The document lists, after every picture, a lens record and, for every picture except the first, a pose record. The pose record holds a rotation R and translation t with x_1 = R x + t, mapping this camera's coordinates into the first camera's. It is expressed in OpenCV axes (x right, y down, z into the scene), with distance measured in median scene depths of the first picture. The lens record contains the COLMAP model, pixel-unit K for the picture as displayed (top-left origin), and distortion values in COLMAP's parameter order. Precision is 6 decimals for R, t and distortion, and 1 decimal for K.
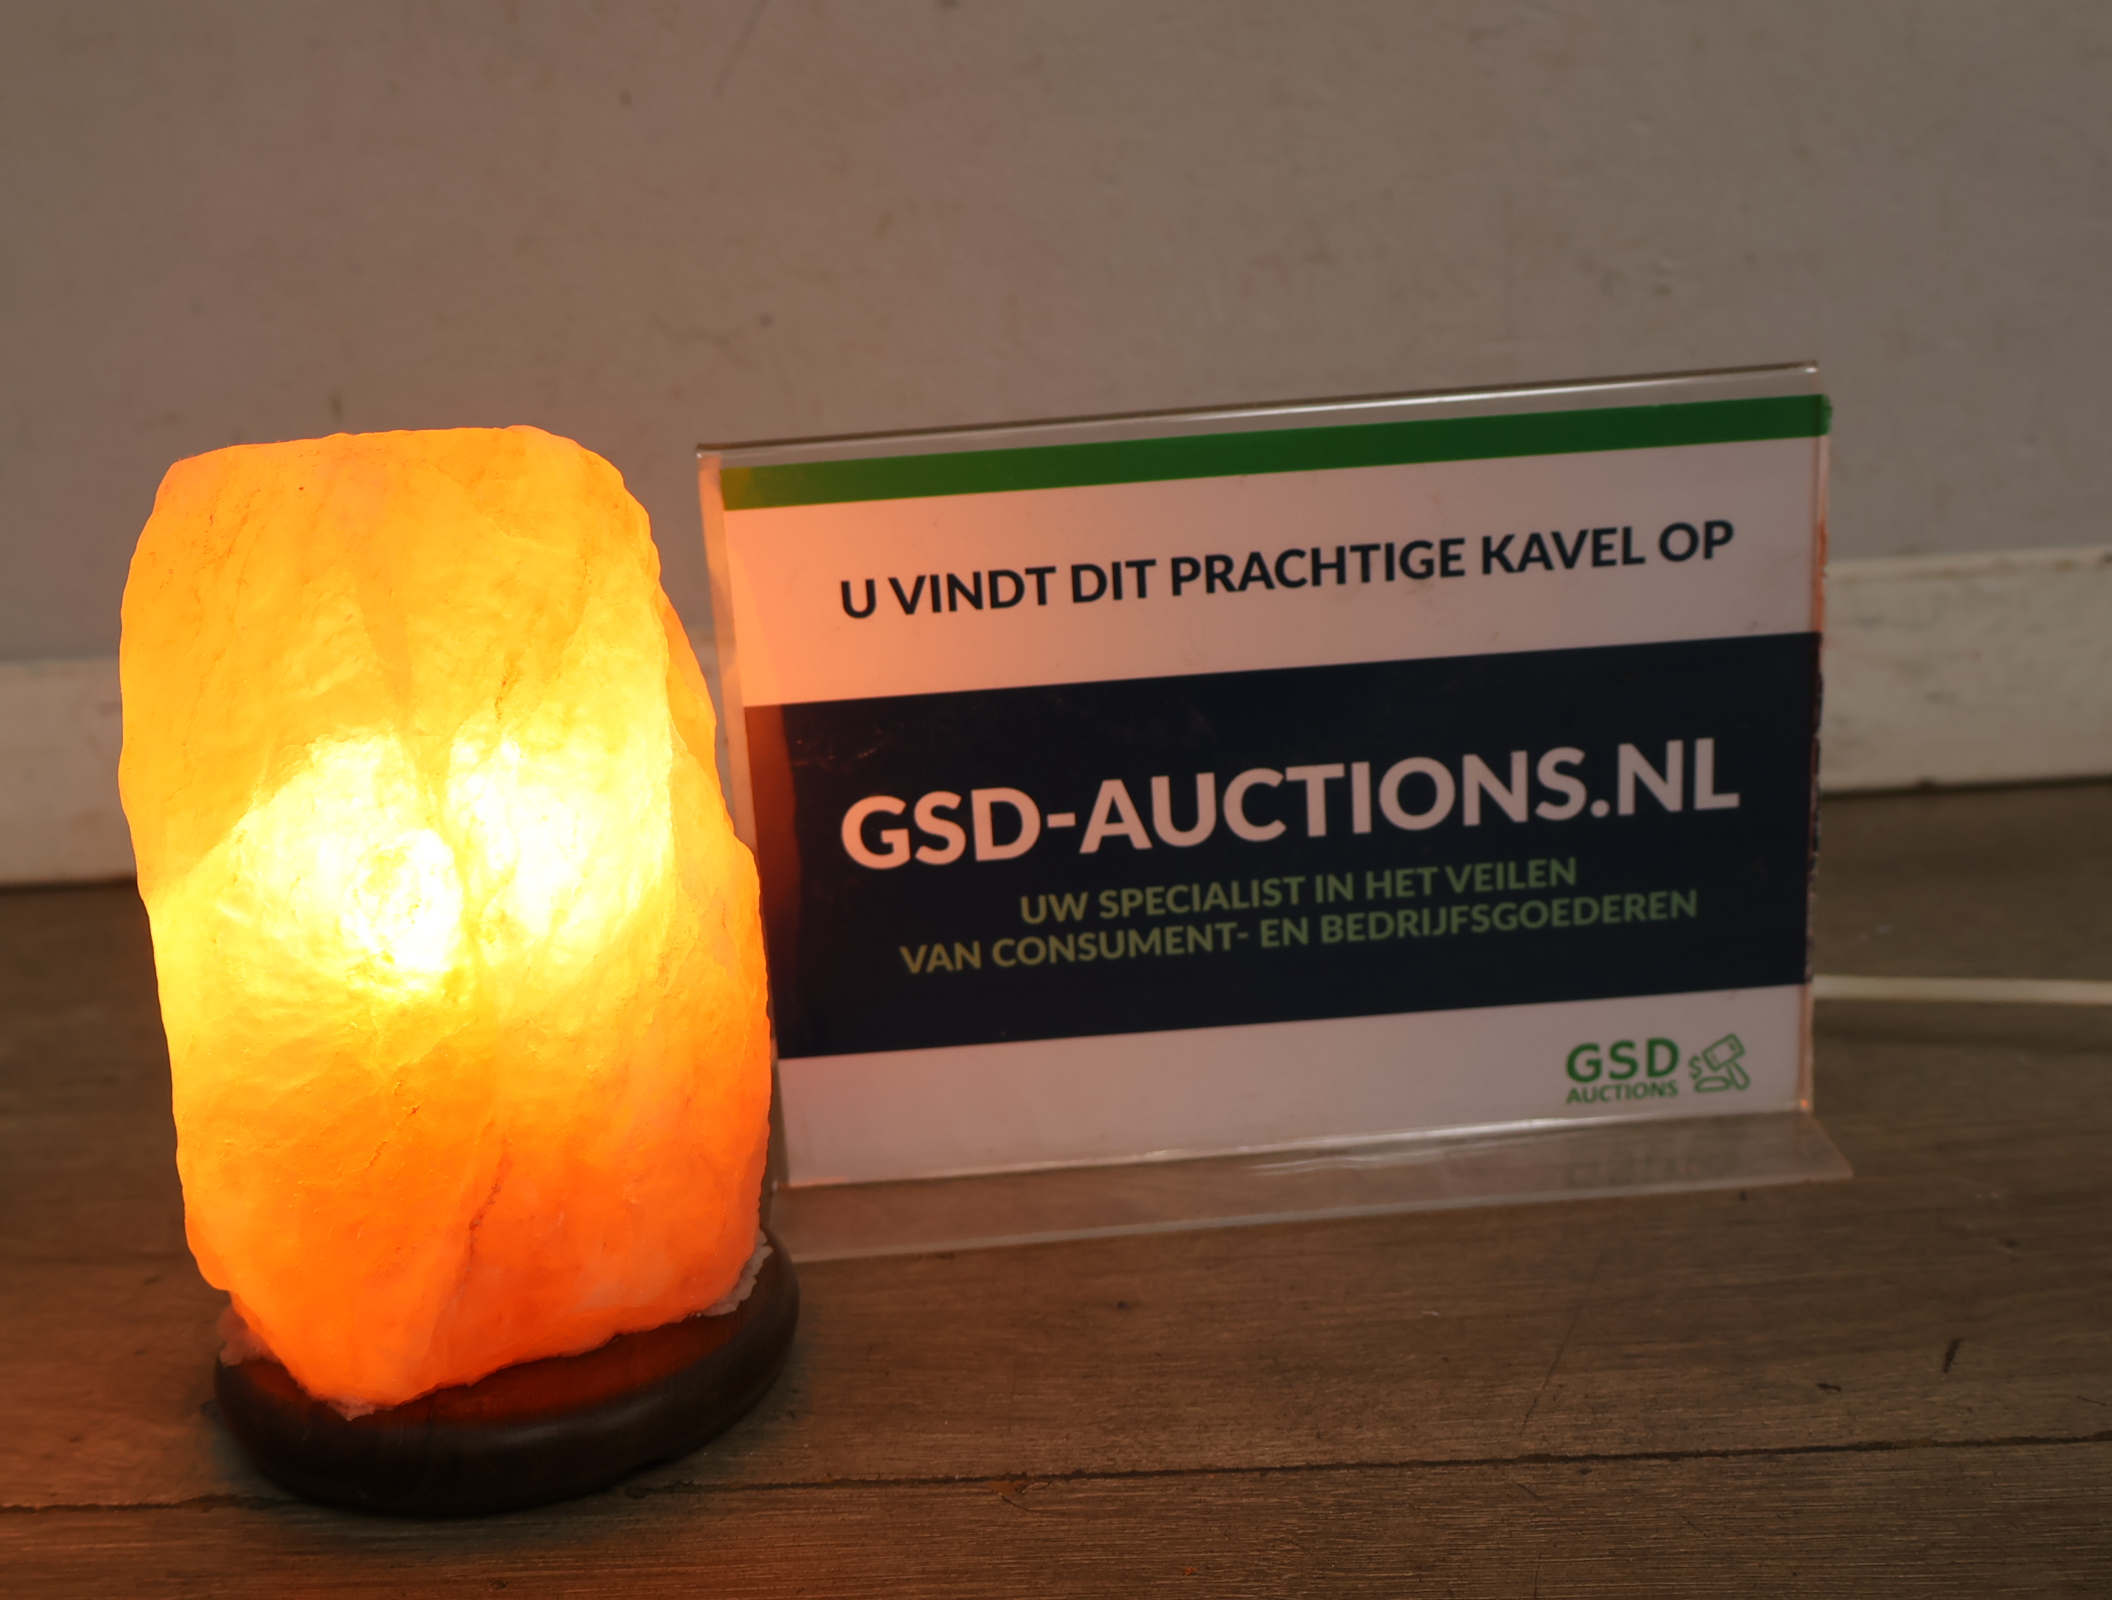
lens RADIAL K [[2421.9, 0, 1056.6], [0, 2421.9, 783.6], [0, 0, 1]] dist [0.008433, 0.000000]
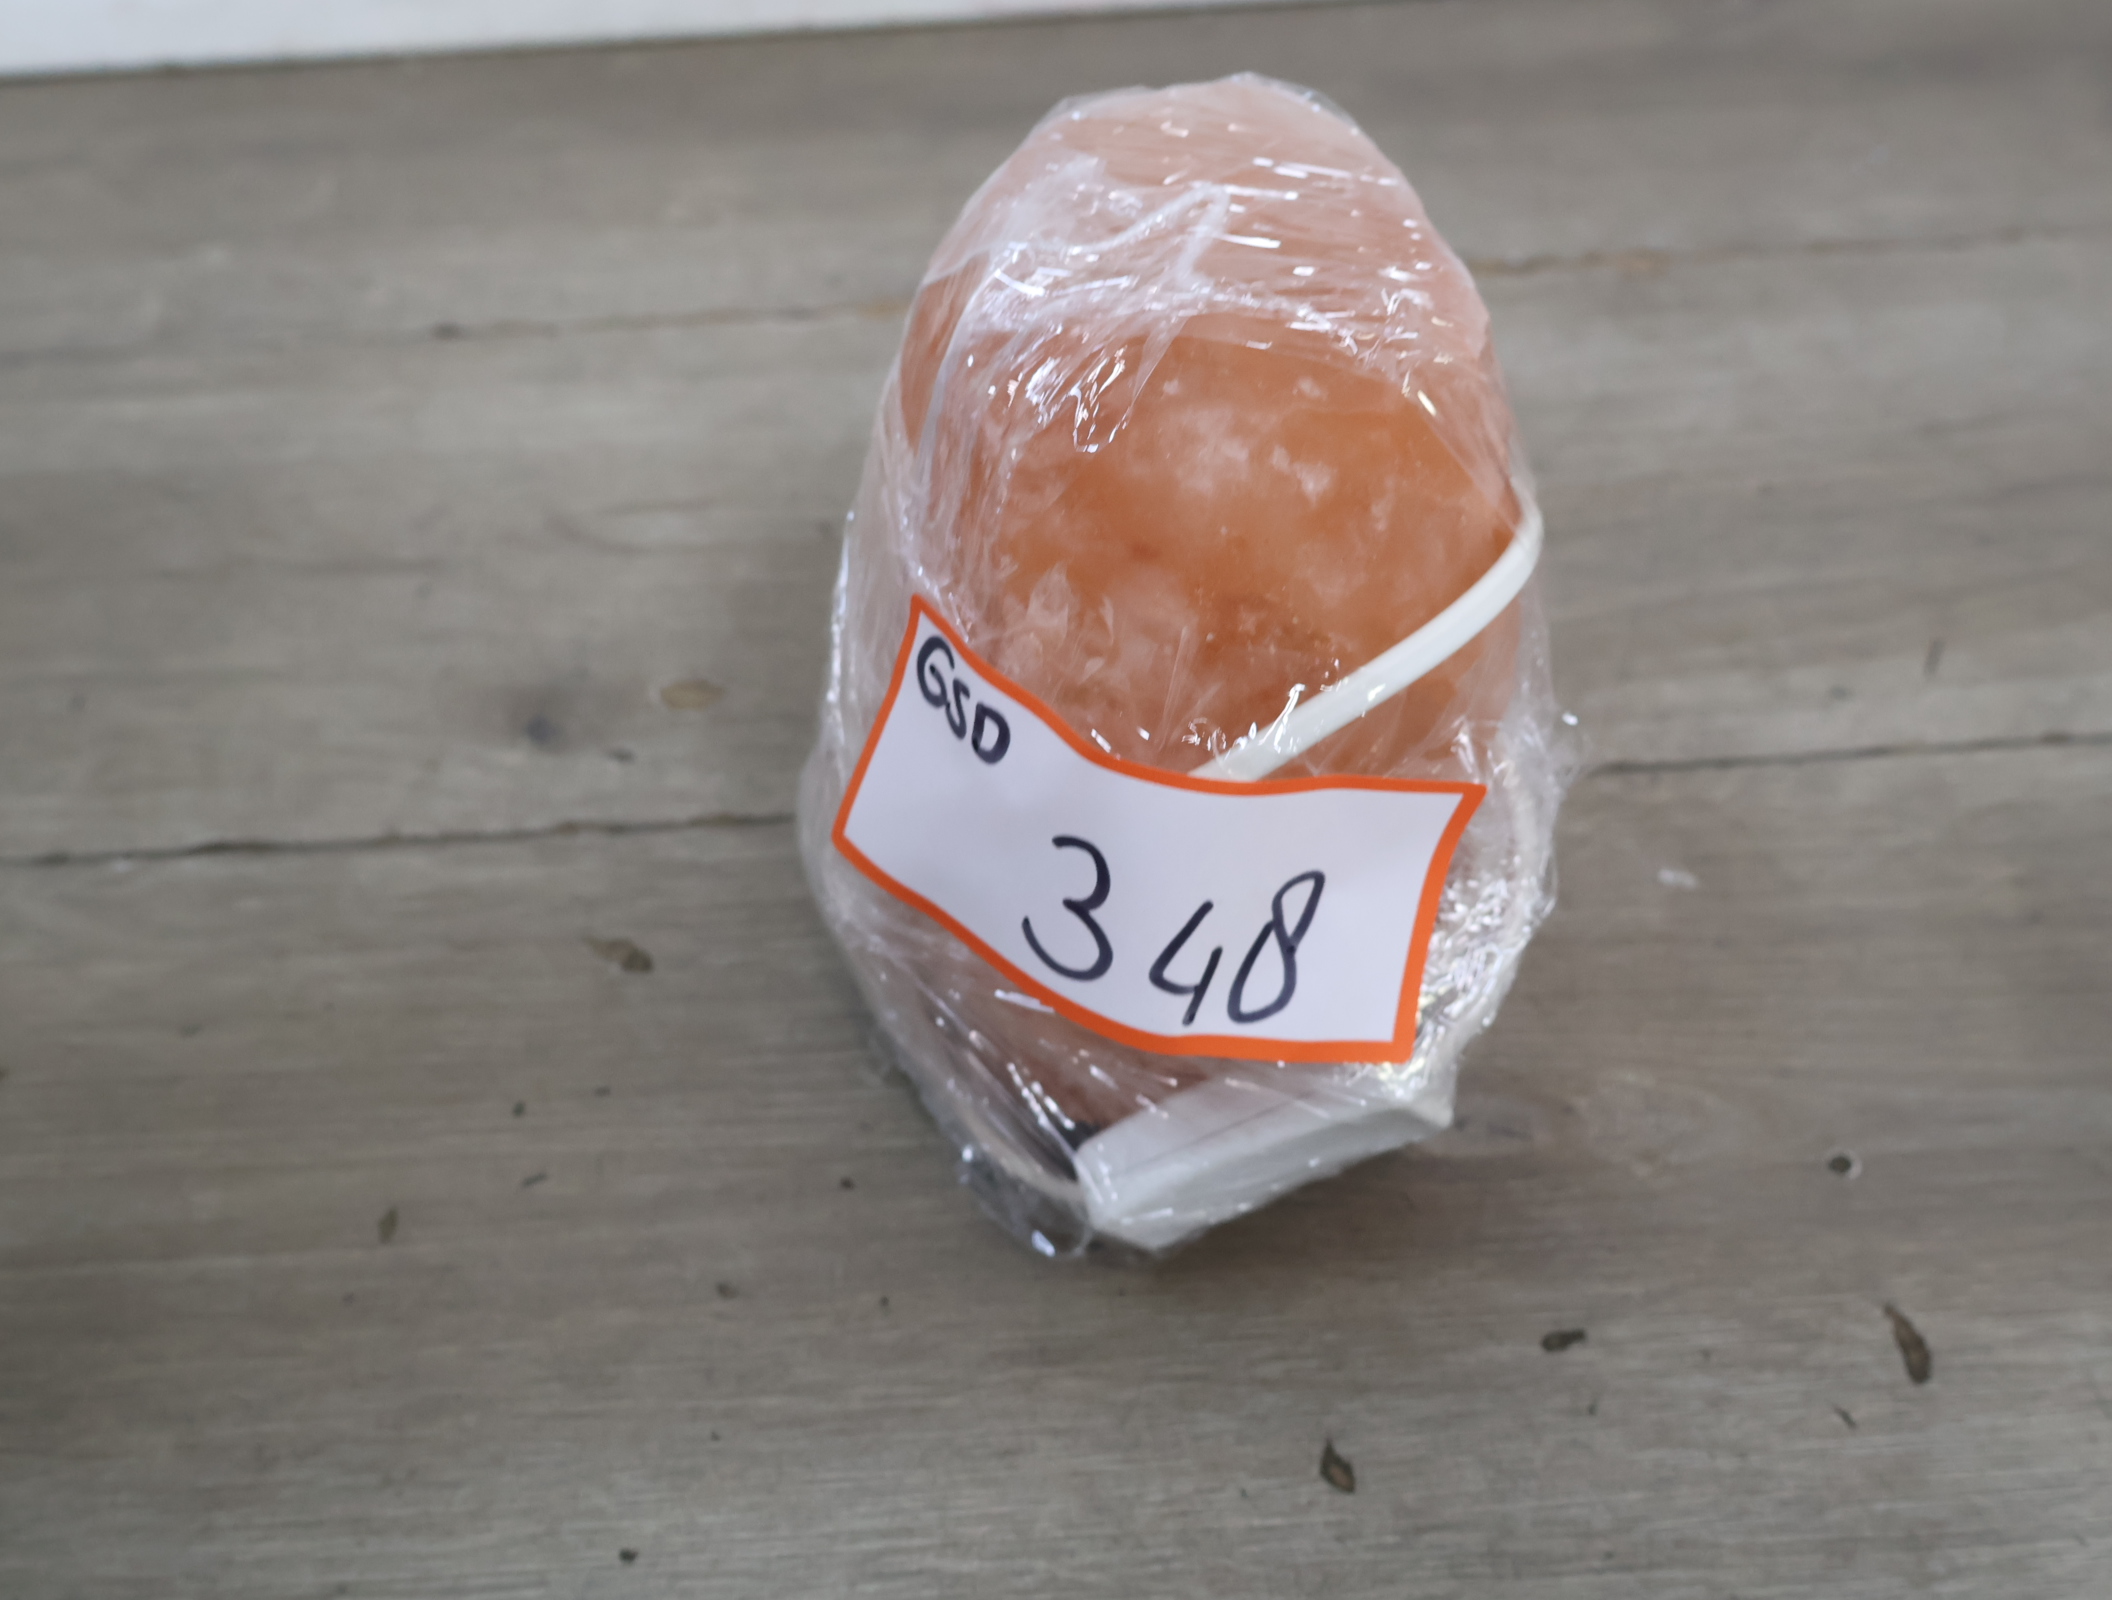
lens RADIAL K [[2421.9, 0, 1065.8], [0, 2421.9, 795.2], [0, 0, 1]] dist [0.008433, 0.000000]
pose [[0.996450, -0.040889, 0.073586, -0.182174], [0.002044, 0.885608, 0.464429, -0.294000], [-0.084158, -0.462630, 0.882548, -0.117750]]
